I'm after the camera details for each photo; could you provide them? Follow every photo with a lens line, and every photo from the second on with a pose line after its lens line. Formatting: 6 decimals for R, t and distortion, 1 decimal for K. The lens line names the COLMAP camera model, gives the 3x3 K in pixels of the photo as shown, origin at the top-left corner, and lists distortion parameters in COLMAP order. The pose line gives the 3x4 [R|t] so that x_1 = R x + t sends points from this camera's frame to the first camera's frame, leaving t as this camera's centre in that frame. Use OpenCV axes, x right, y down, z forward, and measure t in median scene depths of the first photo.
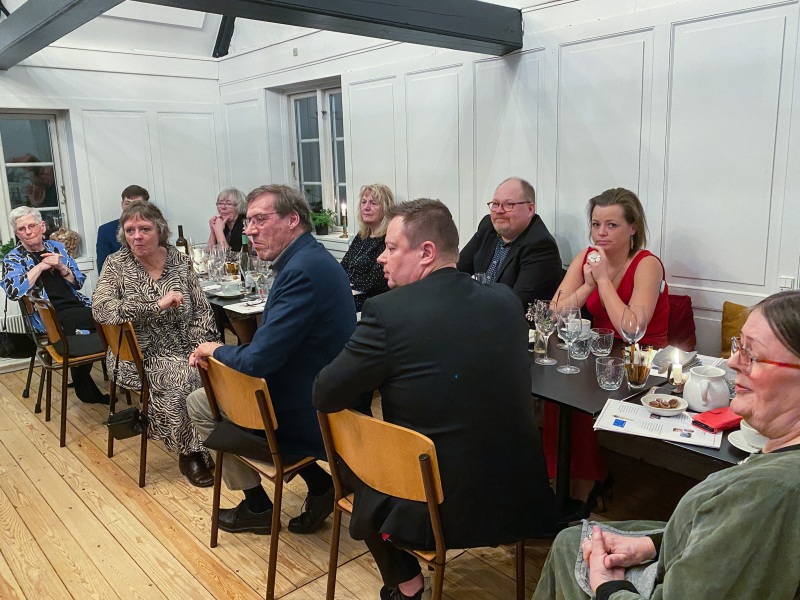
lens RADIAL K [[639.0, 0, 400.0], [0, 639.0, 300.0], [0, 0, 1]] dist [0.001595, -0.003372]
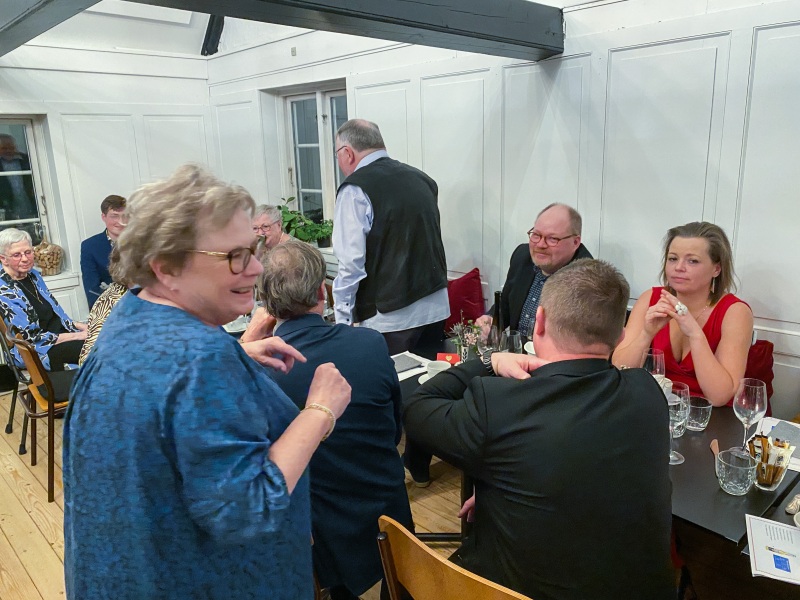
lens RADIAL K [[607.0, 0, 397.8], [0, 607.0, 302.0], [0, 0, 1]] dist [0.003767, -0.003770]
pose [[0.999252, -0.013871, 0.036101, -0.049147], [0.012629, 0.999329, 0.034391, -0.052674], [-0.036553, -0.033909, 0.998756, 0.100672]]
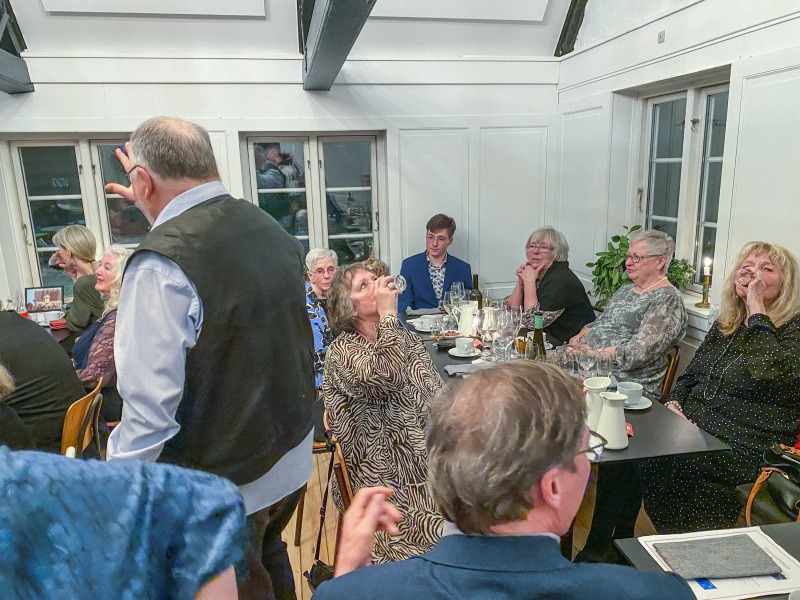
lens RADIAL K [[608.1, 0, 399.4], [0, 608.1, 312.9], [0, 0, 1]] dist [0.010417, 0.000705]
pose [[0.852973, 0.119502, -0.508091, -0.031899], [-0.103248, 0.992833, 0.060182, -0.096473], [0.511641, 0.001126, 0.859199, 0.273159]]
